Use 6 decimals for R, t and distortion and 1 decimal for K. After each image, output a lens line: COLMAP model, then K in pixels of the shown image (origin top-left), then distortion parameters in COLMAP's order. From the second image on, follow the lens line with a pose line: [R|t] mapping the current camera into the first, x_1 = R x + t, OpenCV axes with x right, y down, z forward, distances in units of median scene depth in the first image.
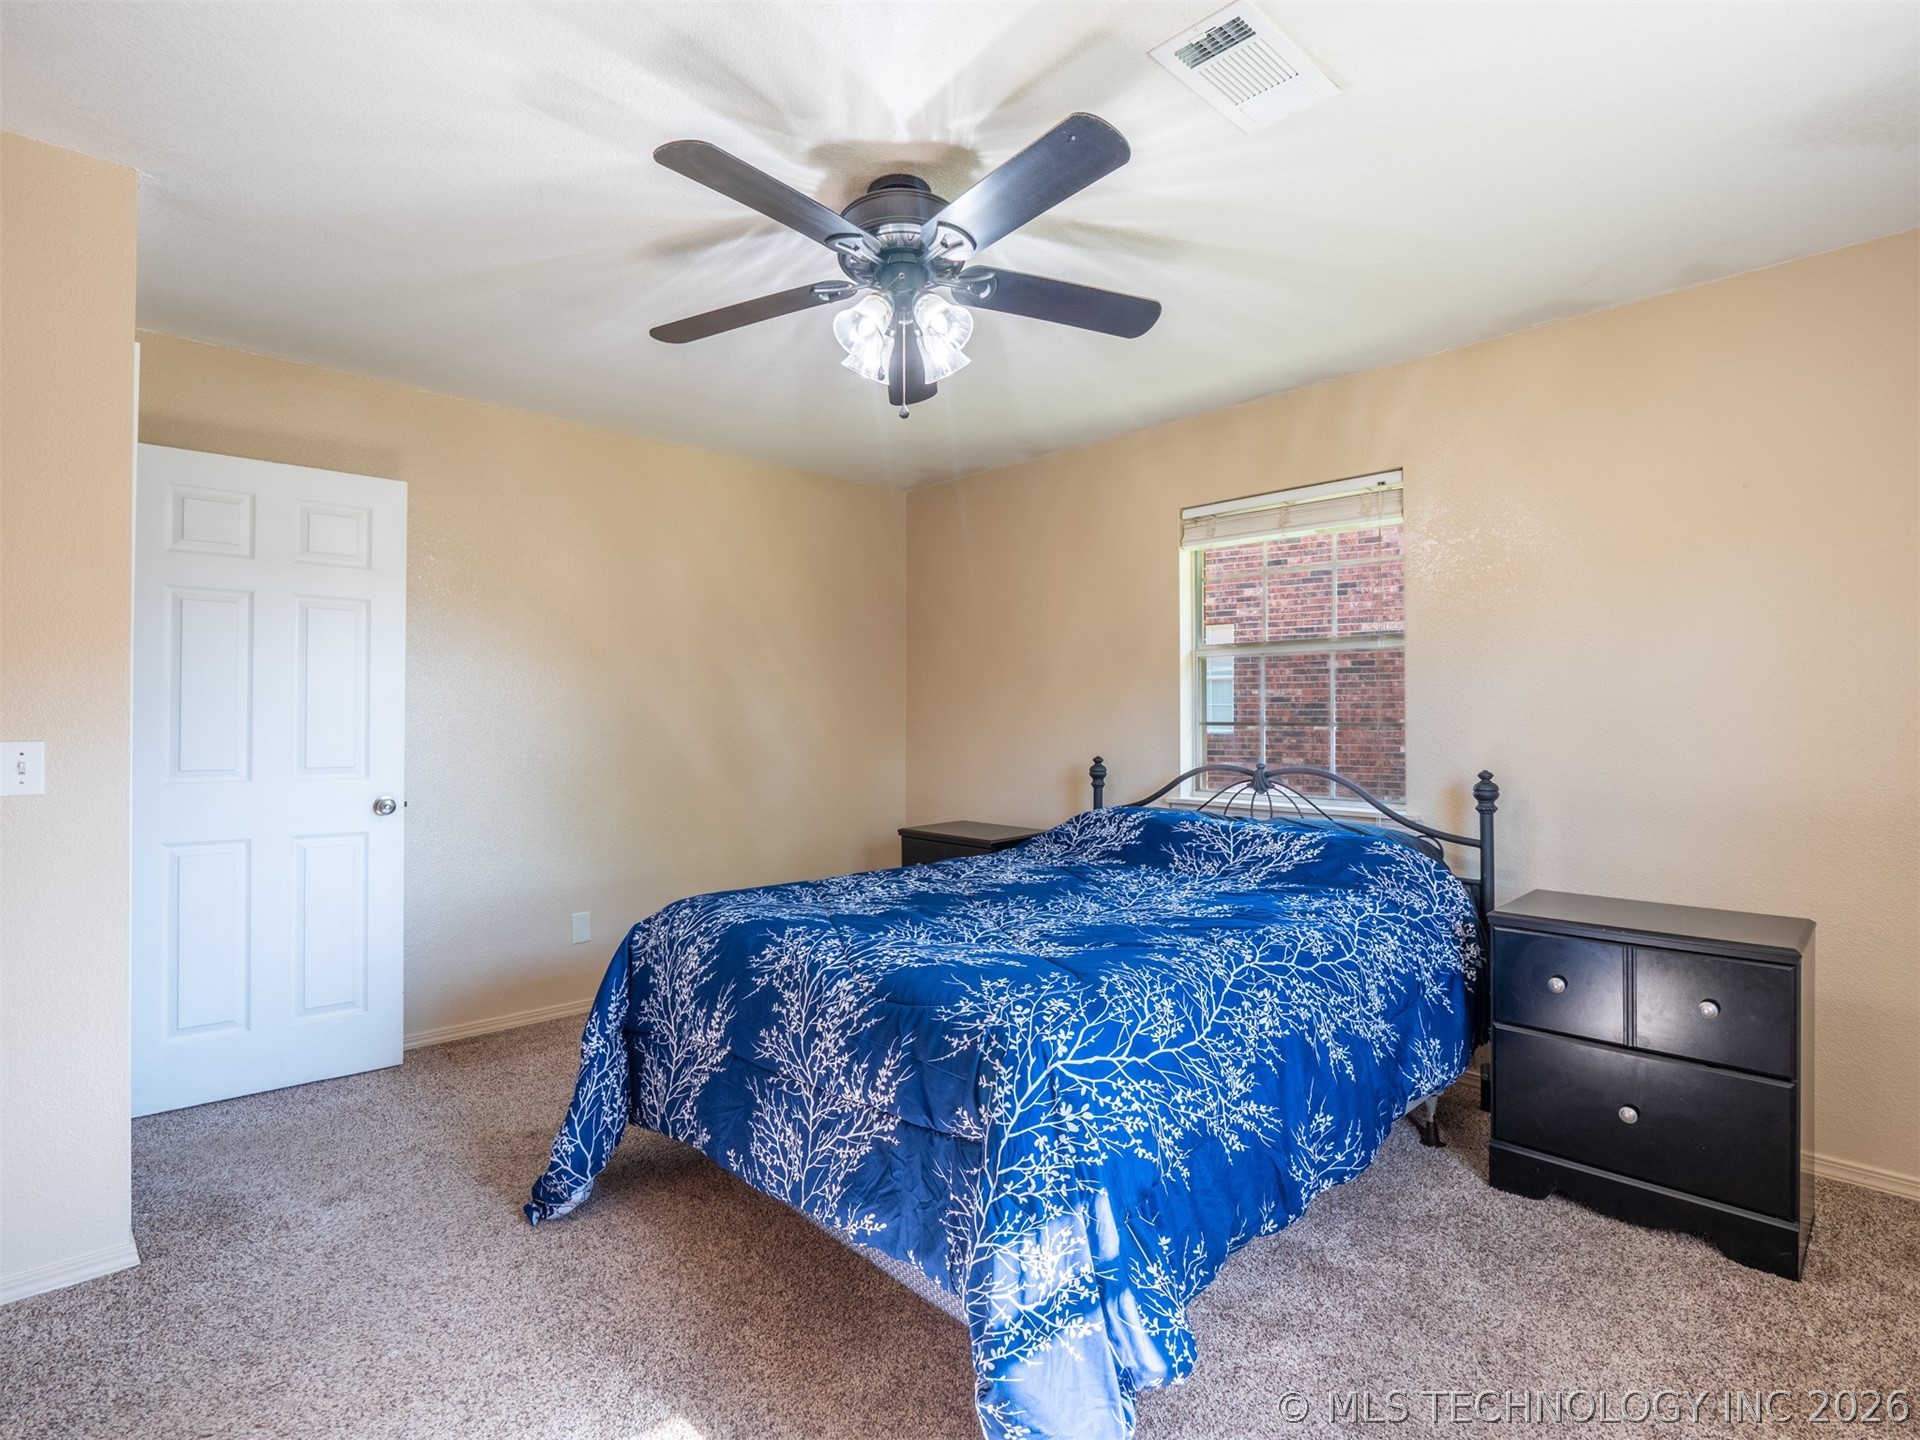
lens RADIAL K [[940.4, 0, 955.4], [0, 940.4, 722.5], [0, 0, 1]] dist [-0.004501, -0.007539]
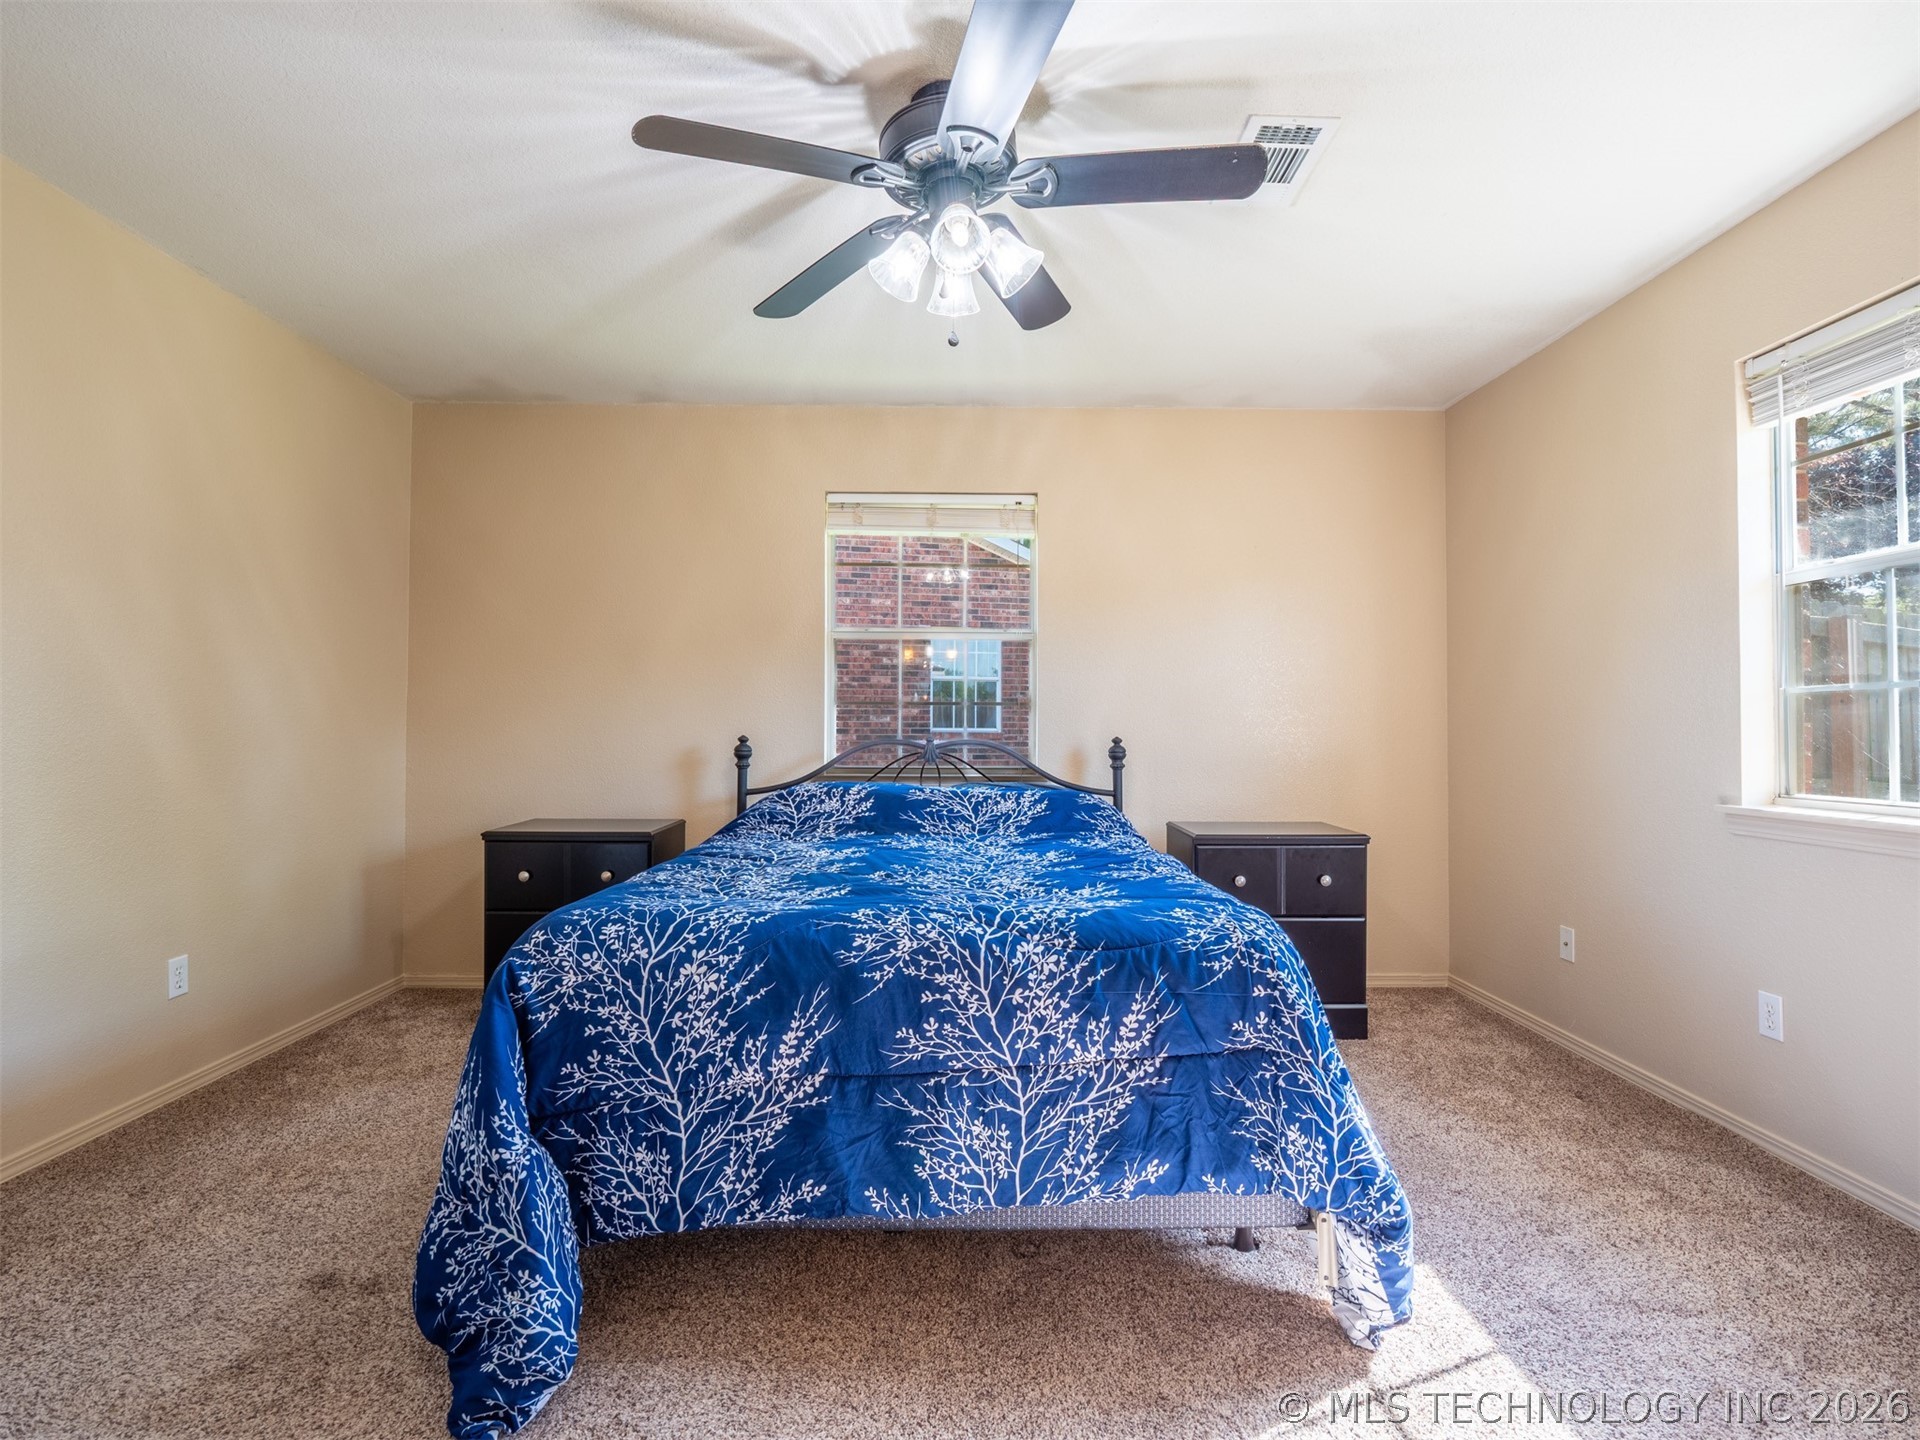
lens RADIAL K [[940.4, 0, 953.0], [0, 940.4, 719.1], [0, 0, 1]] dist [-0.004501, -0.007539]
pose [[0.685485, 0.010166, 0.728015, -0.730918], [-0.001755, 0.999923, -0.012310, 0.057292], [-0.728084, 0.007161, 0.685450, 0.365756]]
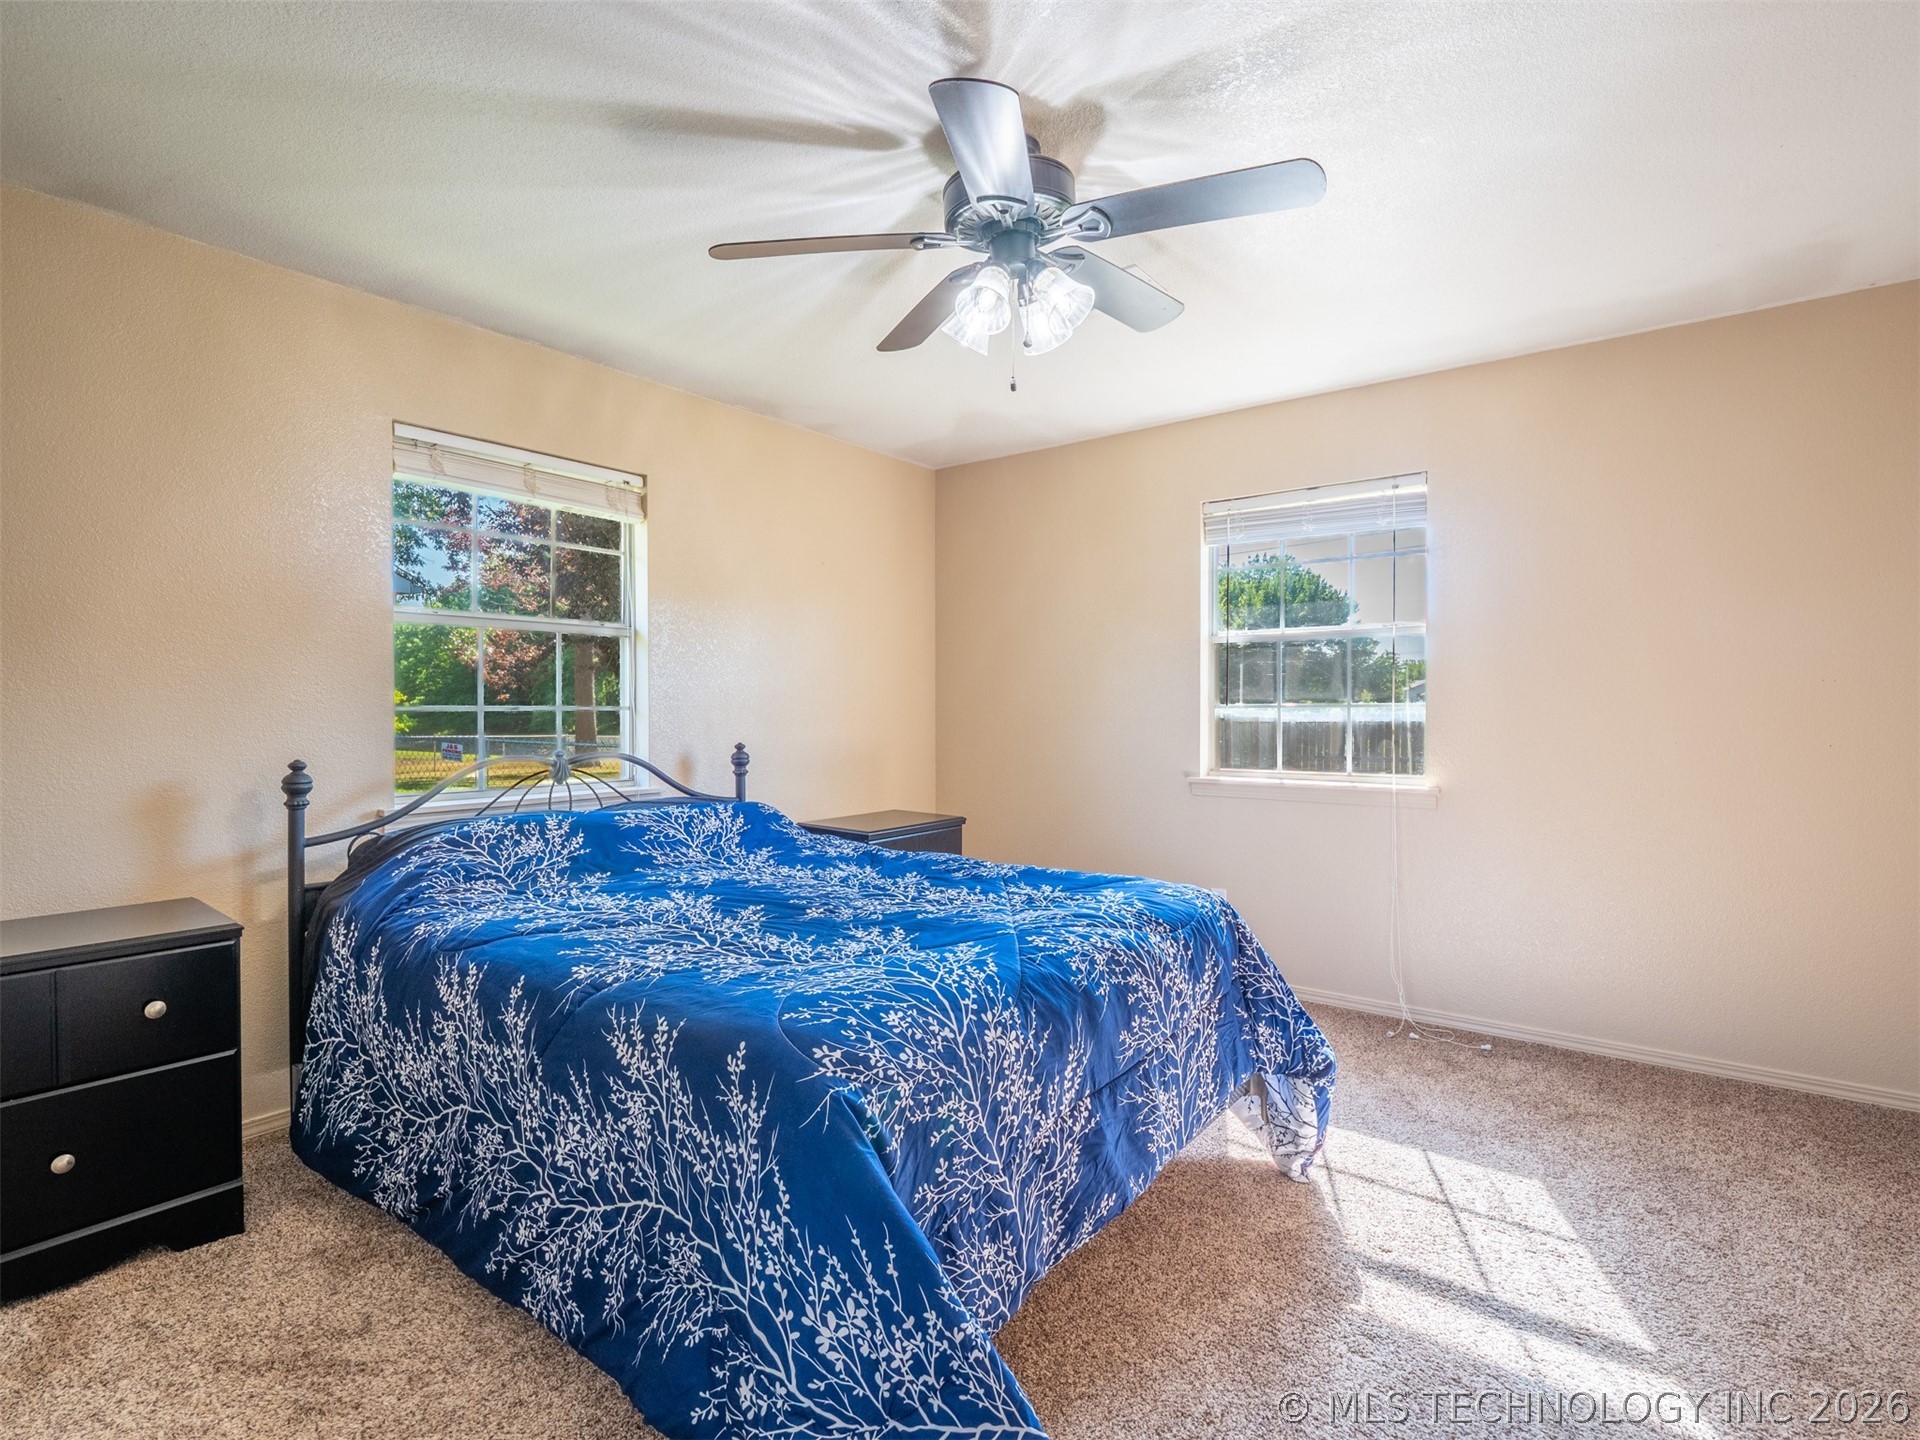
lens RADIAL K [[940.4, 0, 970.3], [0, 940.4, 719.8], [0, 0, 1]] dist [-0.004501, -0.007539]
pose [[-0.157723, -0.012945, 0.987399, -1.020365], [0.004781, 0.999892, 0.013873, 0.003632], [-0.987472, 0.006909, -0.157644, 1.204107]]
